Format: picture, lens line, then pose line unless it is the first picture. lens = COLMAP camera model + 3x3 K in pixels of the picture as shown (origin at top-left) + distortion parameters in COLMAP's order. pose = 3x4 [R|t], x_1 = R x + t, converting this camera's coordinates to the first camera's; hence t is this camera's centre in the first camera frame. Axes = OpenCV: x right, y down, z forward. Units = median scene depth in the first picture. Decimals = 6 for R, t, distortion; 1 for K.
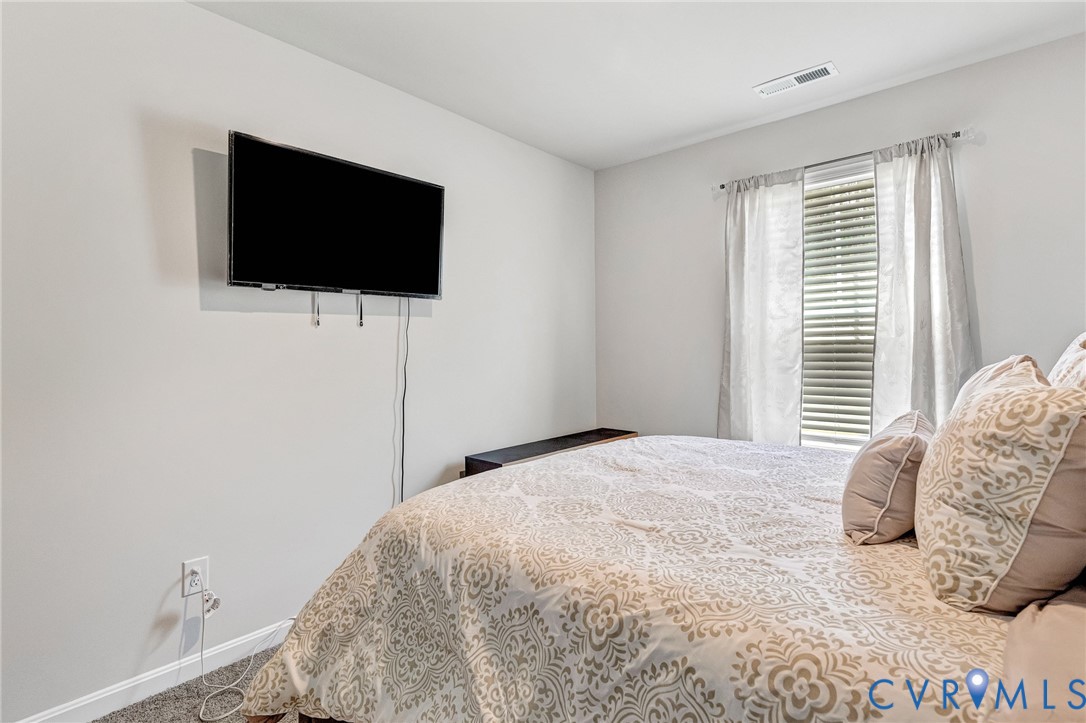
lens RADIAL K [[514.4, 0, 511.8], [0, 514.4, 336.7], [0, 0, 1]] dist [0.005989, 0.000551]
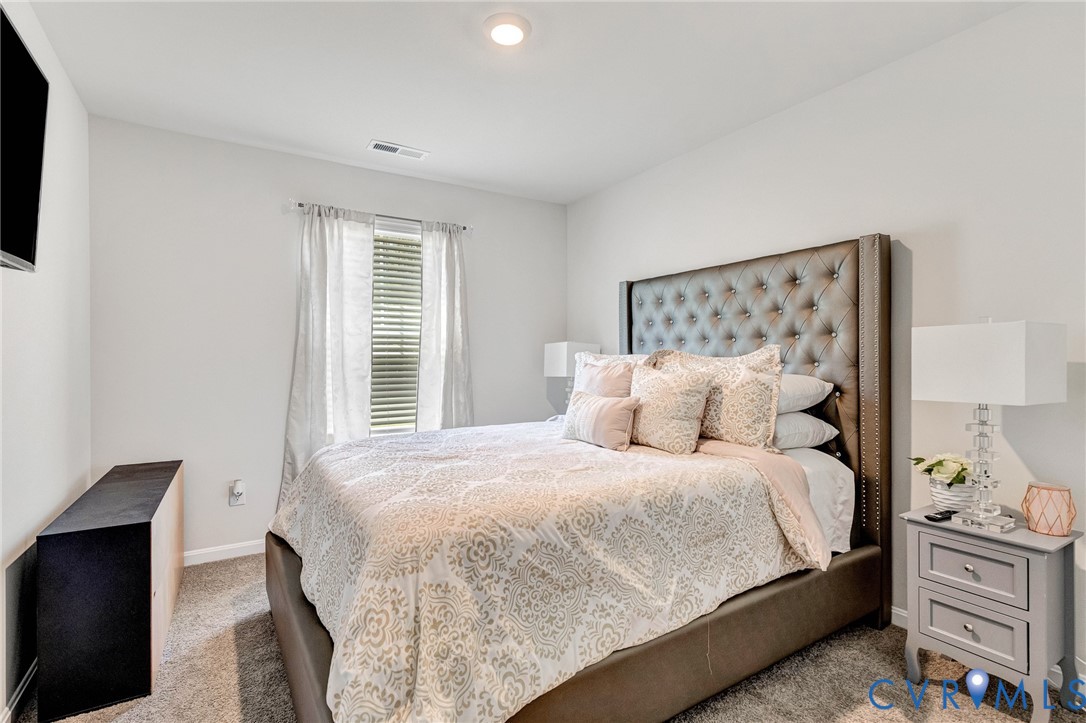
lens RADIAL K [[514.4, 0, 542.5], [0, 514.4, 361.0], [0, 0, 1]] dist [0.005989, 0.000551]
pose [[0.277124, 0.007232, 0.960807, -0.560297], [-0.021326, 0.999772, -0.001374, 0.017438], [-0.960598, -0.020109, 0.277215, 0.292840]]
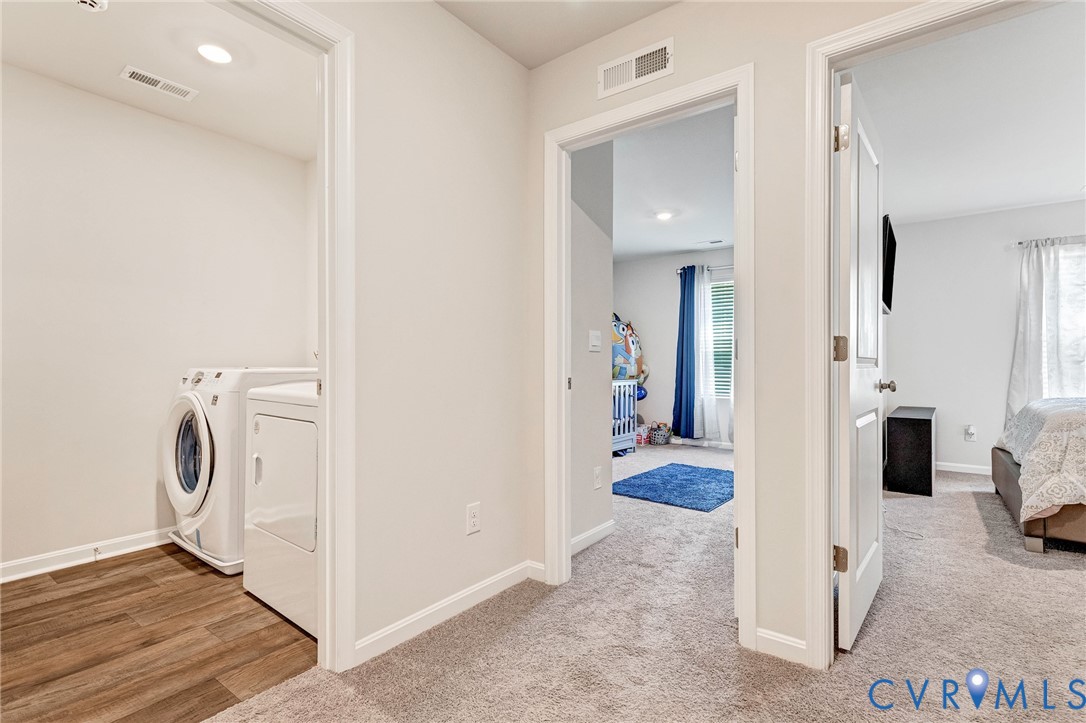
lens RADIAL K [[514.4, 0, 538.2], [0, 514.4, 363.8], [0, 0, 1]] dist [0.005989, 0.000551]
pose [[0.996799, 0.010215, 0.079290, -1.381491], [-0.011723, 0.999759, 0.018576, 0.063444], [-0.079081, -0.019446, 0.996678, -0.503845]]
